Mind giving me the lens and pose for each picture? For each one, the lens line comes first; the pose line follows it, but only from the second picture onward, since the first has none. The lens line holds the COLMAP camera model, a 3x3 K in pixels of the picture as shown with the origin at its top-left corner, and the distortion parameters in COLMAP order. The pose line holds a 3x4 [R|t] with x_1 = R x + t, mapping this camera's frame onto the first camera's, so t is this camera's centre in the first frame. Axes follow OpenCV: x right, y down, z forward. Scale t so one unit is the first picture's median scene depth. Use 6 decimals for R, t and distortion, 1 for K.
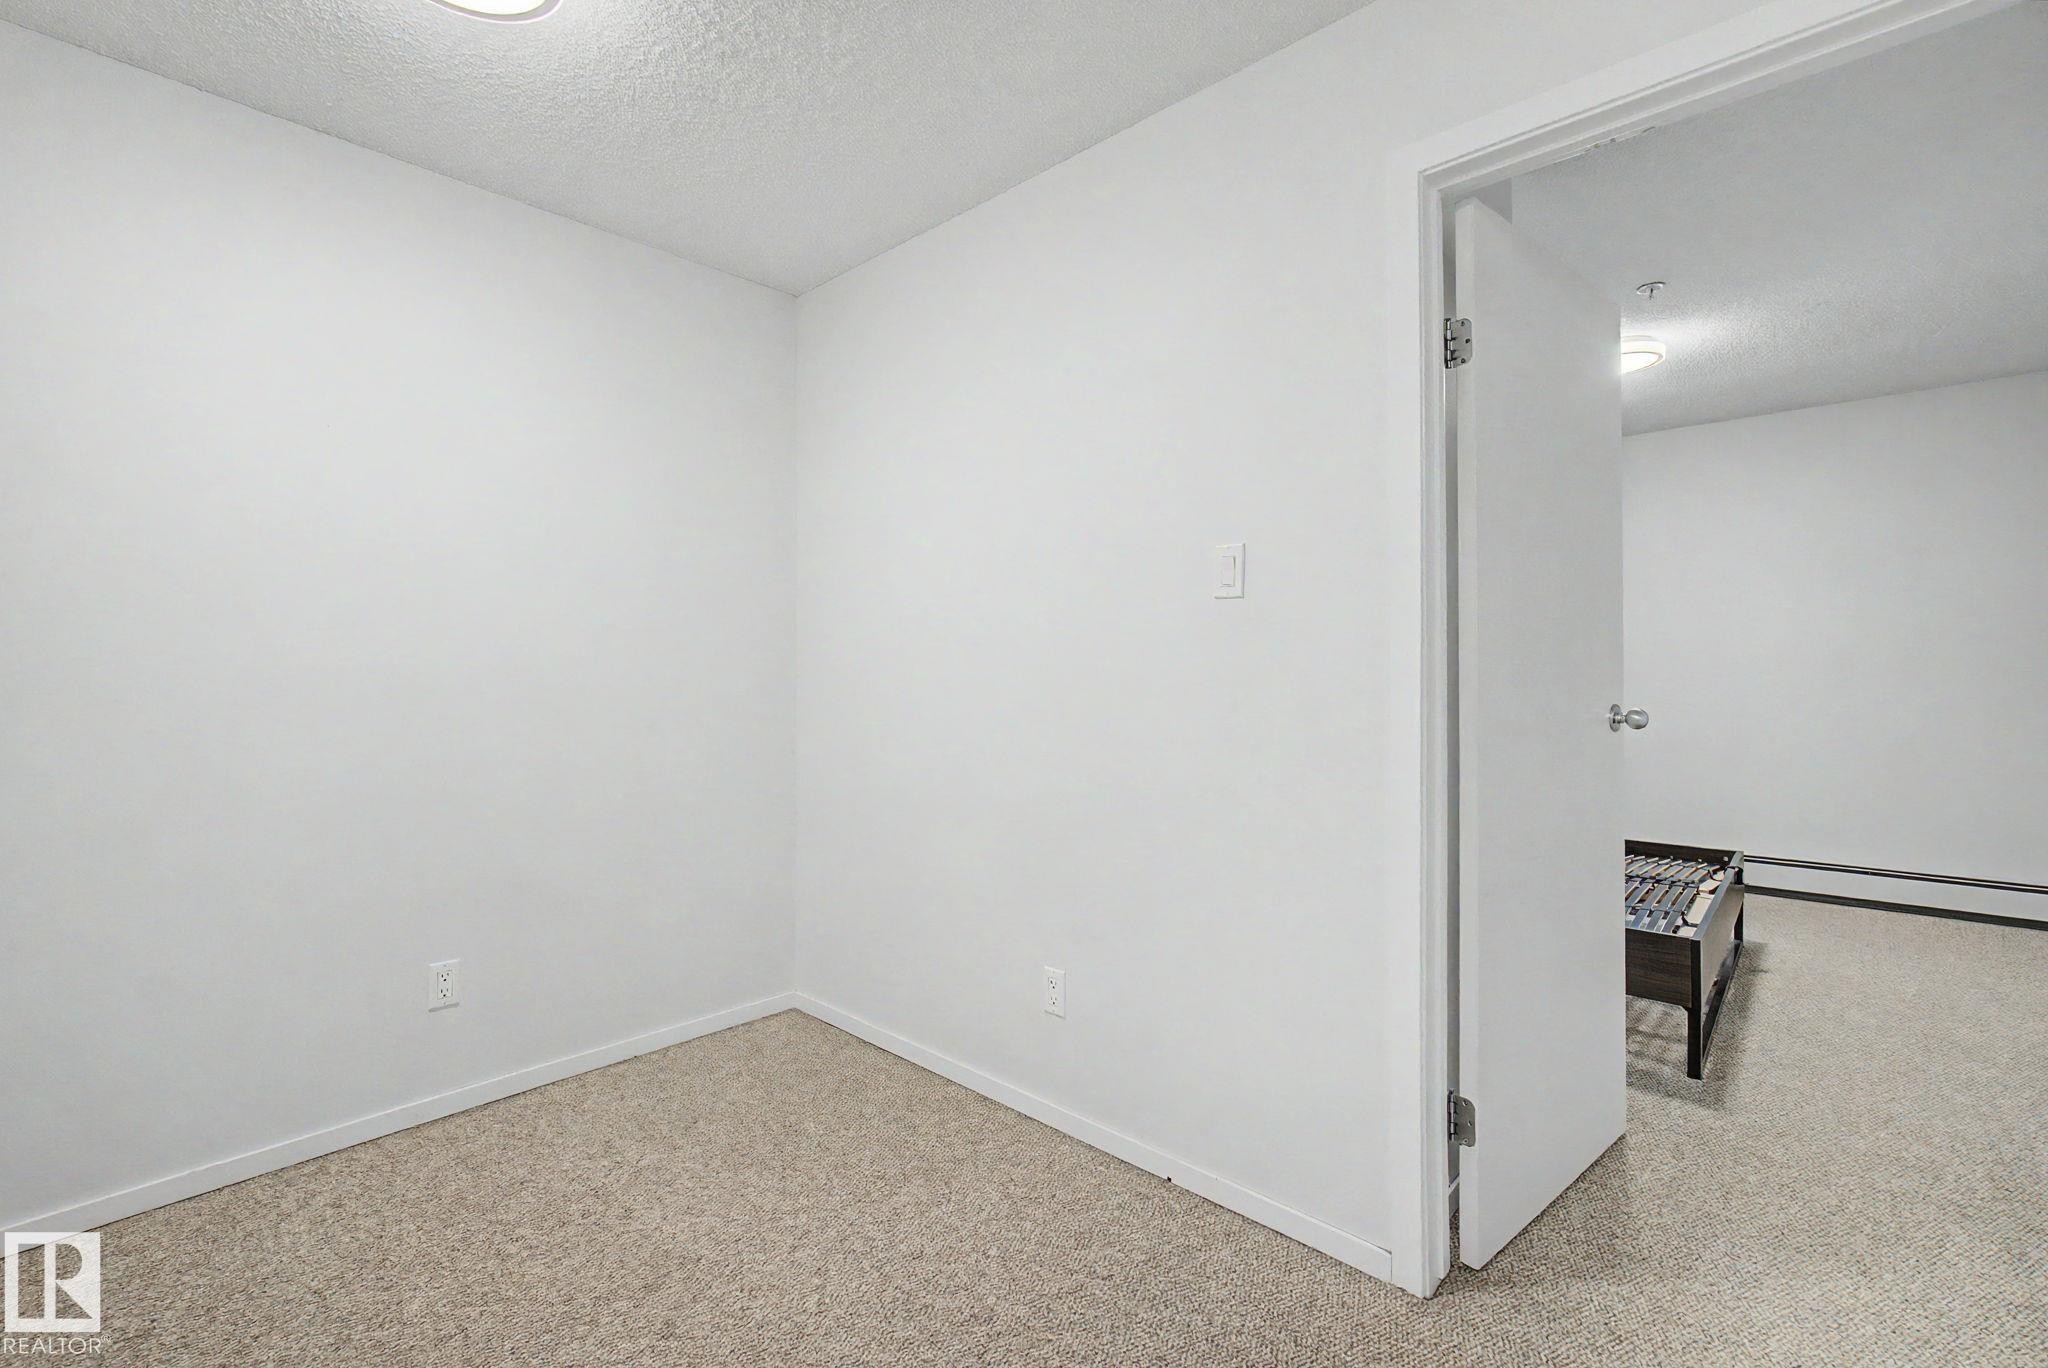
lens RADIAL K [[895.3, 0, 1024.0], [0, 895.3, 684.0], [0, 0, 1]] dist [-0.001959, -0.000104]
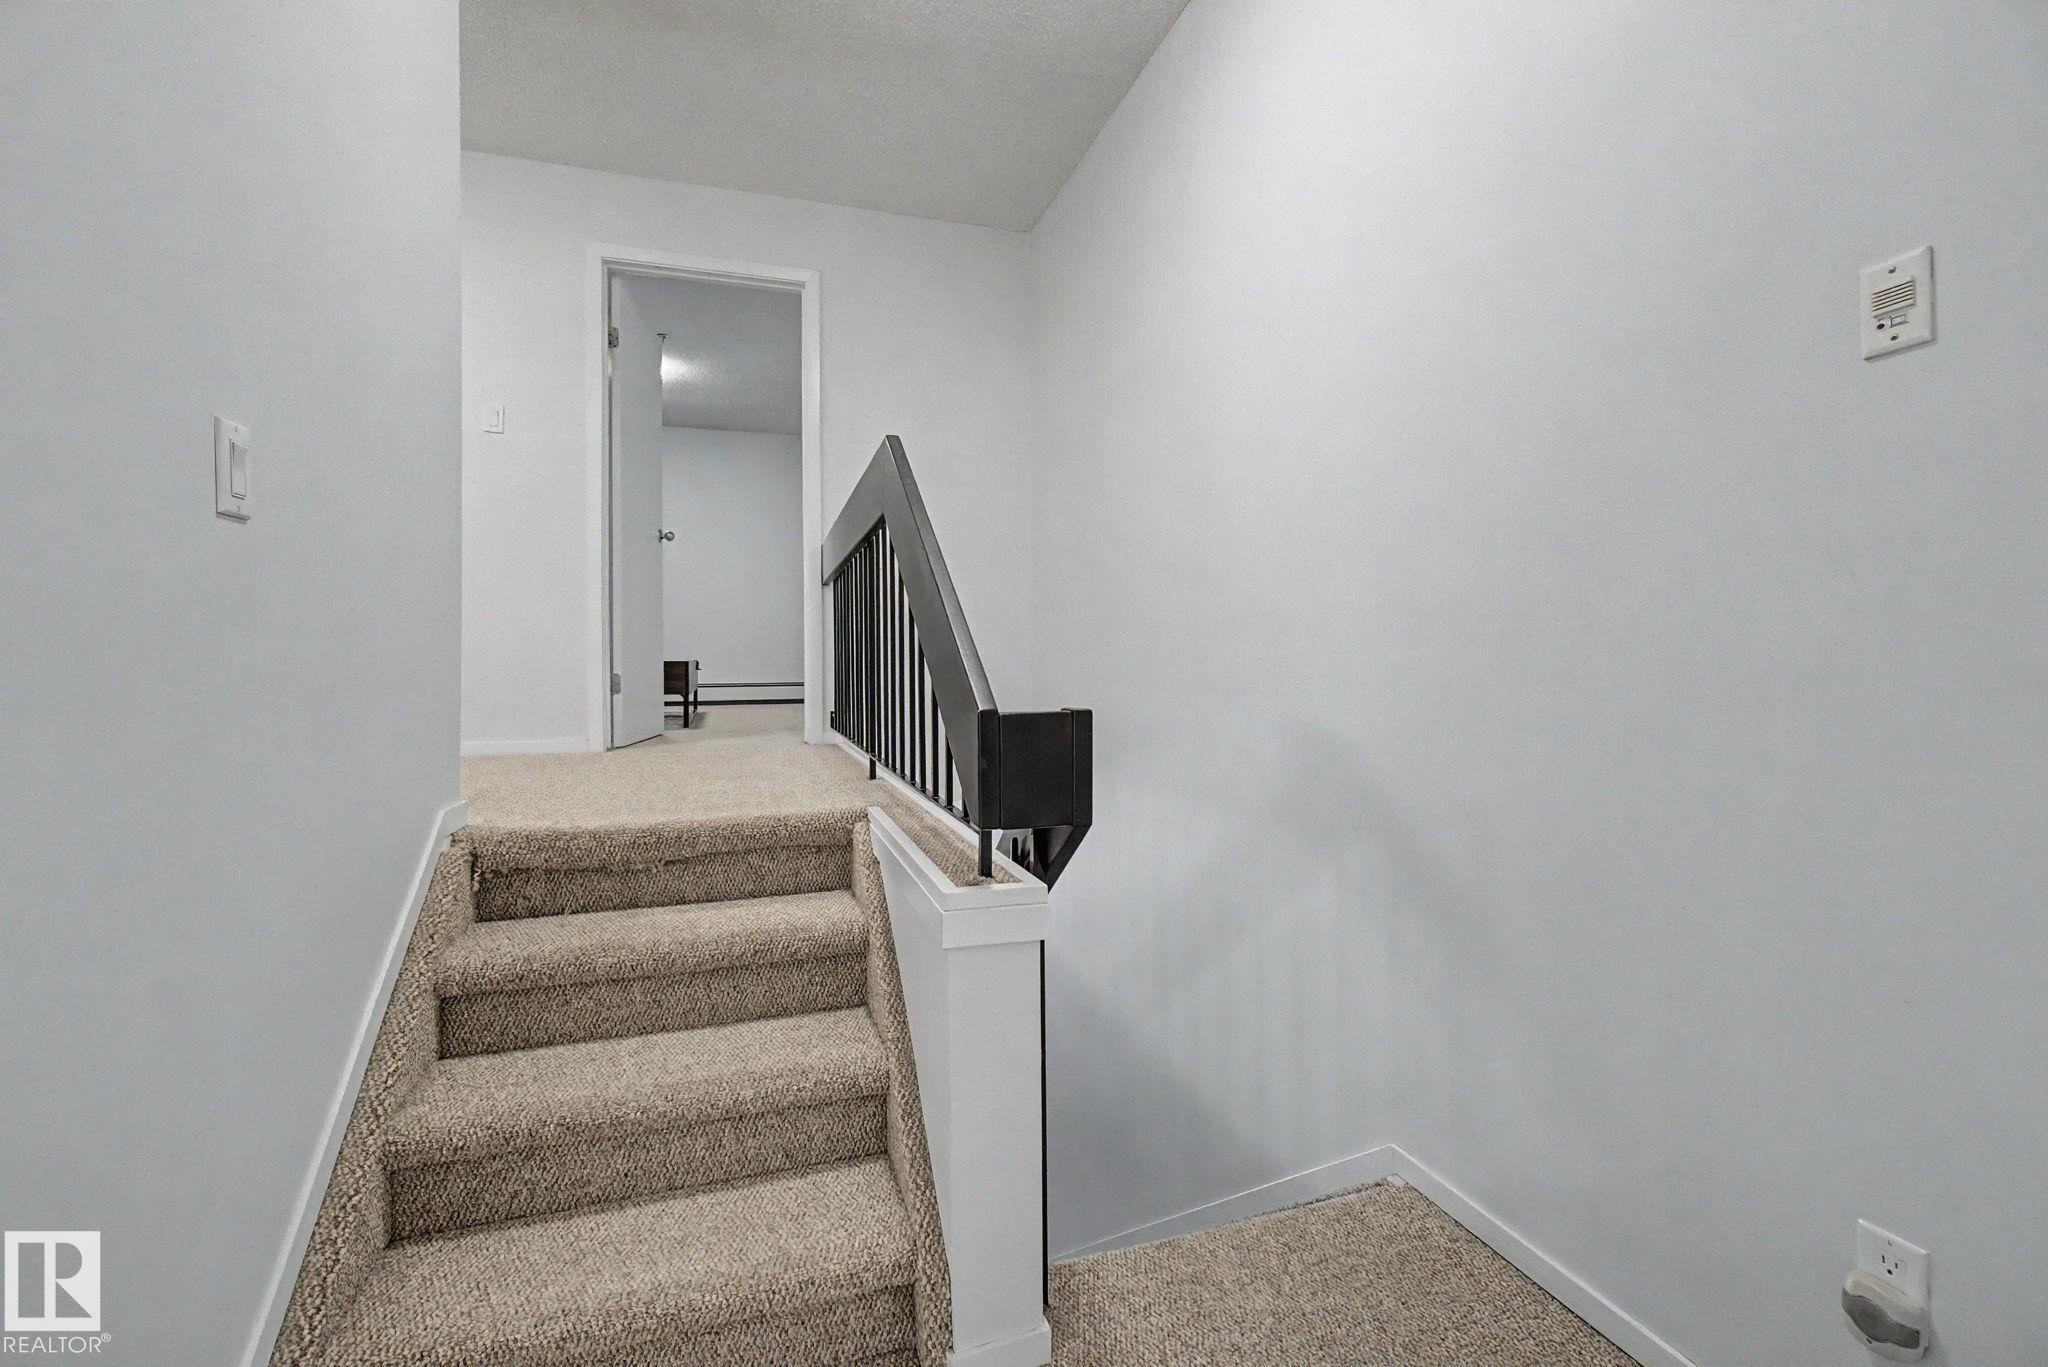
lens RADIAL K [[895.3, 0, 1024.0], [0, 895.3, 683.5], [0, 0, 1]] dist [-0.001959, -0.000104]
pose [[0.509854, 0.001404, 0.860260, -0.872667], [-0.001436, 0.999999, -0.000780, 0.458802], [-0.860260, -0.000838, 0.509855, -0.975860]]
